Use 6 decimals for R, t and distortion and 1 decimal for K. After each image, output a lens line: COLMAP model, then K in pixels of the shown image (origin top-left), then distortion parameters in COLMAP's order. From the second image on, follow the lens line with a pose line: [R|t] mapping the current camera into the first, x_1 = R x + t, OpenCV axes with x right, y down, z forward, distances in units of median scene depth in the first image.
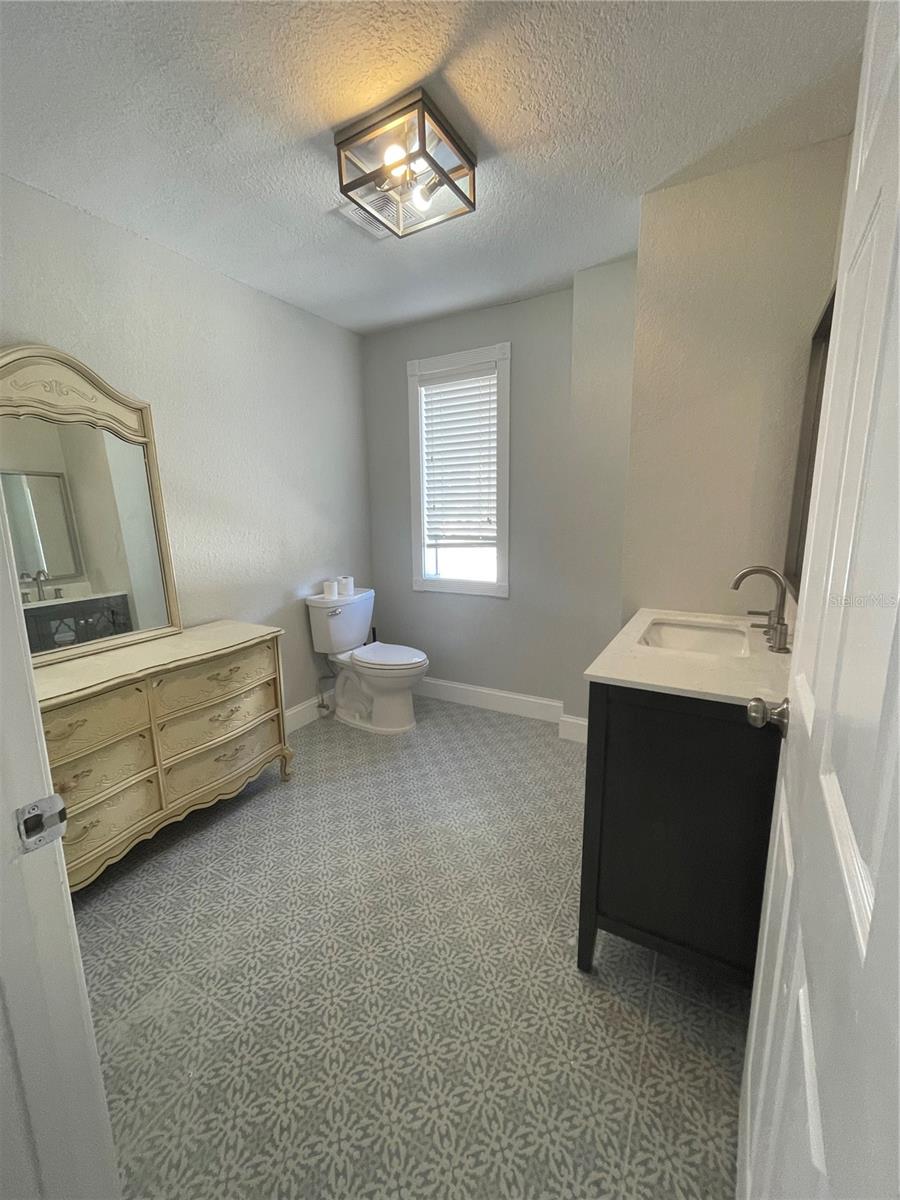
lens RADIAL K [[486.8, 0, 456.3], [0, 486.8, 596.2], [0, 0, 1]] dist [-0.000176, 0.000021]
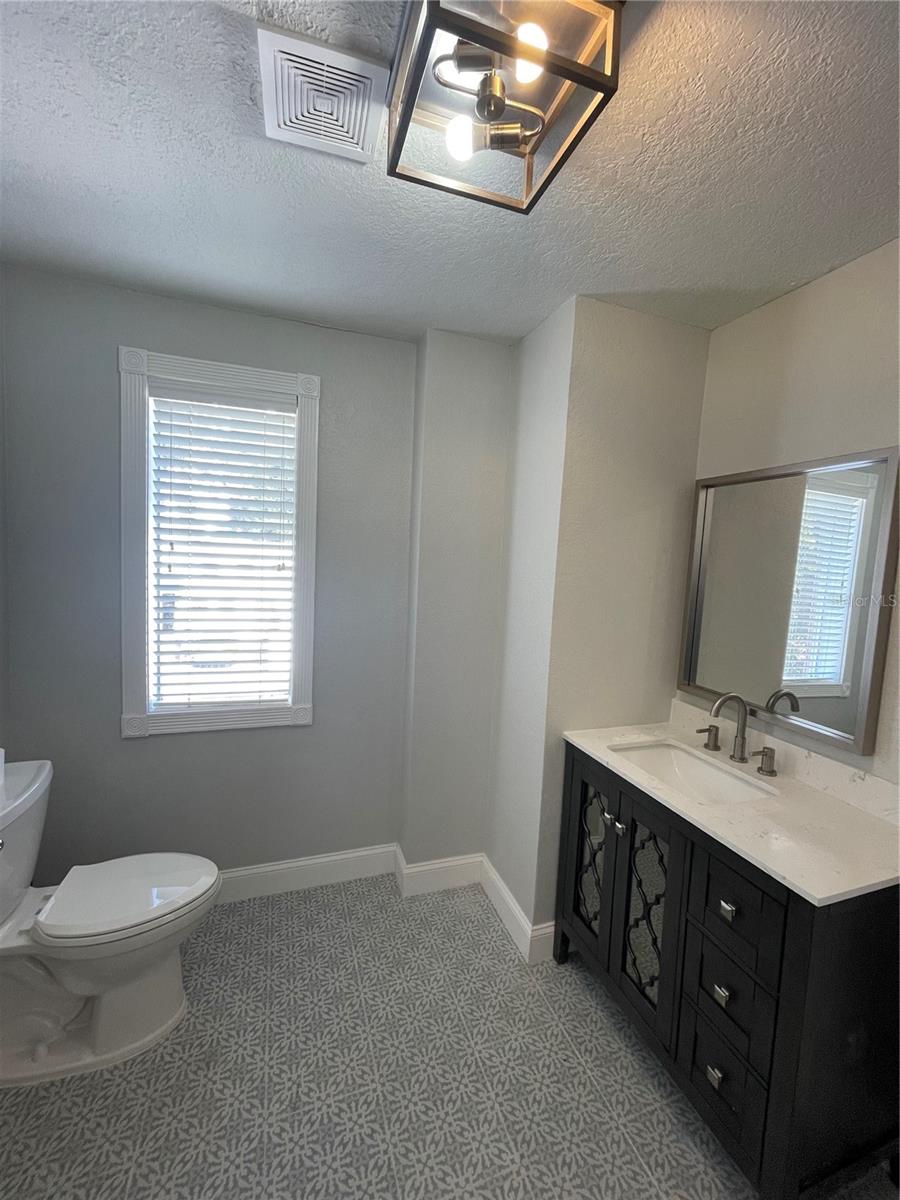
lens RADIAL K [[486.8, 0, 456.3], [0, 486.8, 596.2], [0, 0, 1]] dist [-0.000176, 0.000021]
pose [[0.661388, -0.021010, 0.749750, -0.514968], [0.078433, 0.996064, -0.041278, -0.250911], [-0.745932, 0.086106, 0.660433, 0.661916]]
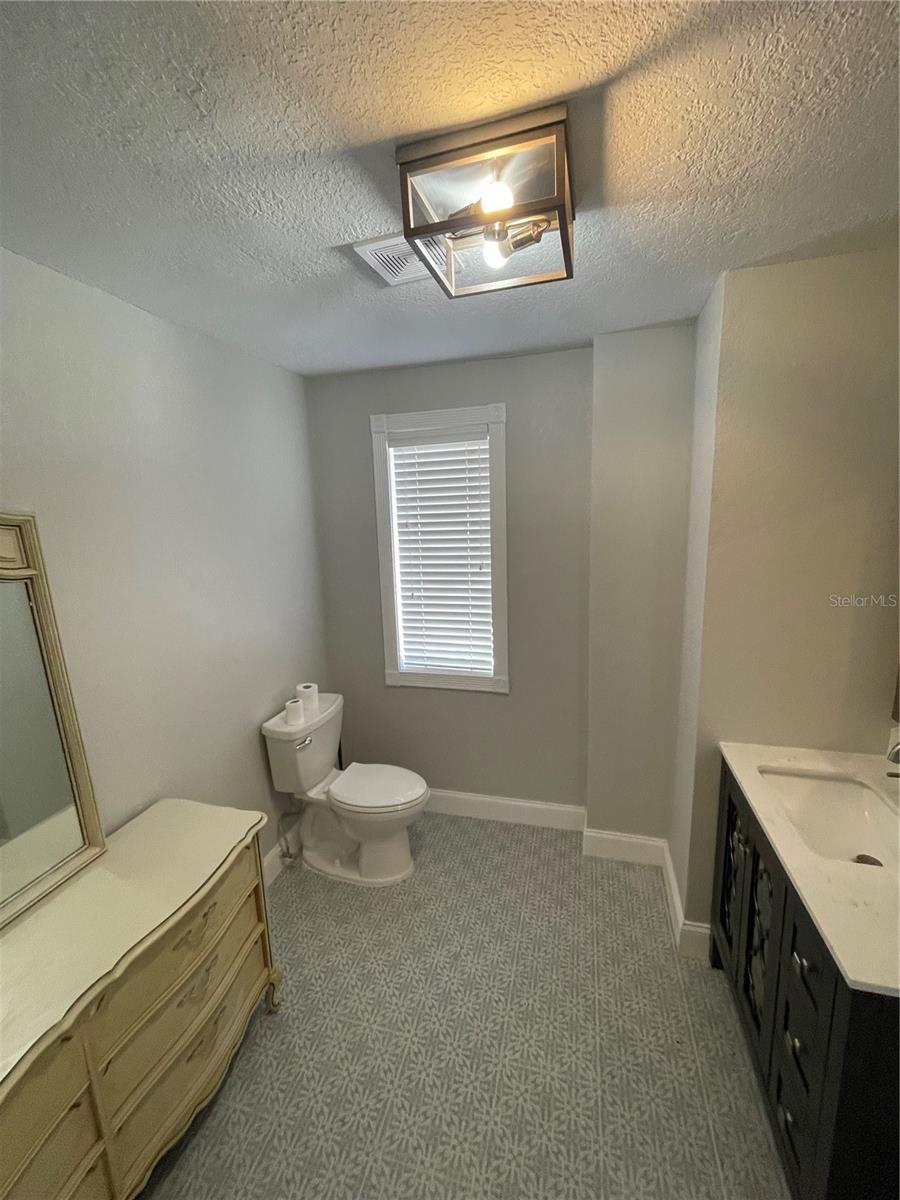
lens RADIAL K [[486.8, 0, 456.3], [0, 486.8, 596.2], [0, 0, 1]] dist [-0.000176, 0.000021]
pose [[0.971042, -0.059399, 0.231405, -0.317053], [0.060673, 0.998156, 0.001614, -0.323455], [-0.231075, 0.012473, 0.972856, 0.332365]]
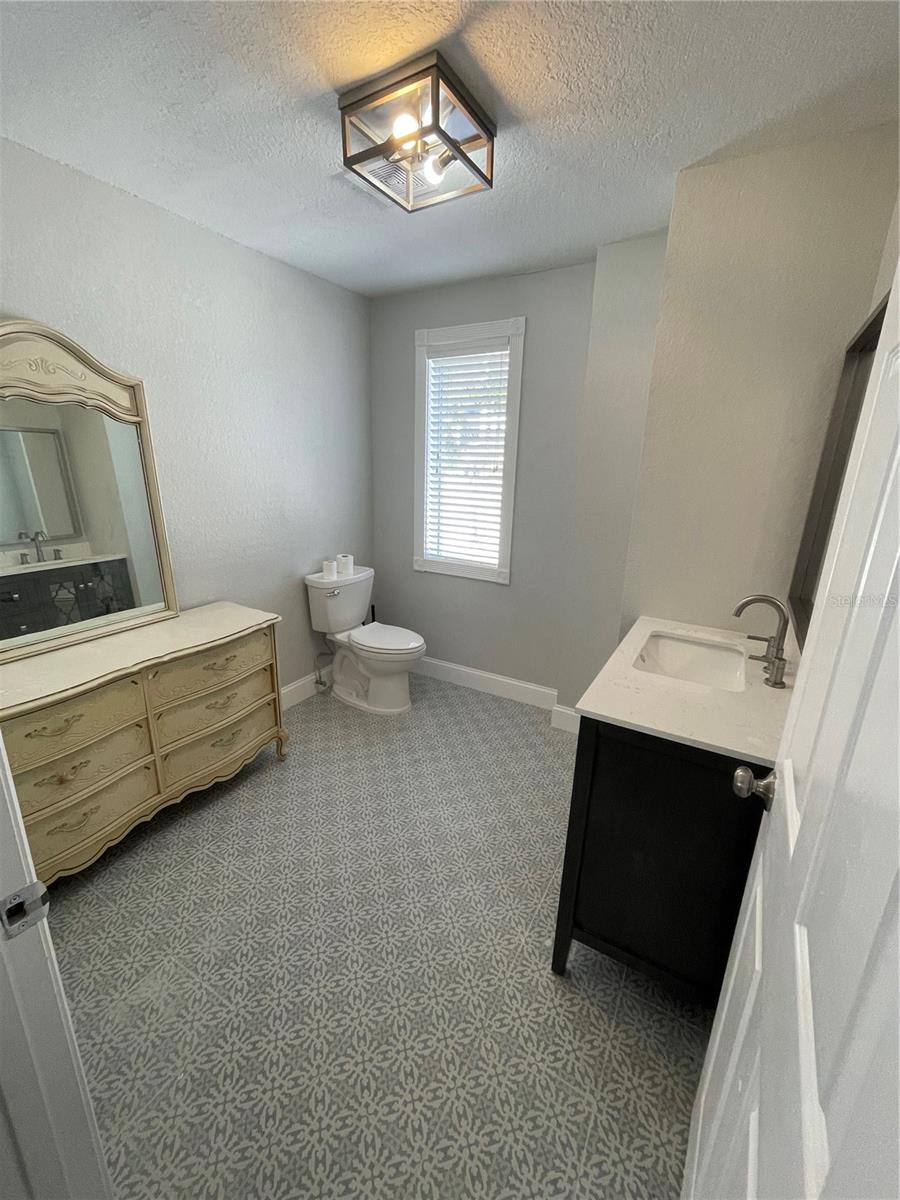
lens RADIAL K [[486.8, 0, 456.3], [0, 486.8, 596.2], [0, 0, 1]] dist [-0.000176, 0.000021]
pose [[0.999013, 0.044226, -0.004025, 0.009385], [-0.043648, 0.994565, 0.094526, -0.114506], [0.008183, -0.094257, 0.995514, 0.020145]]
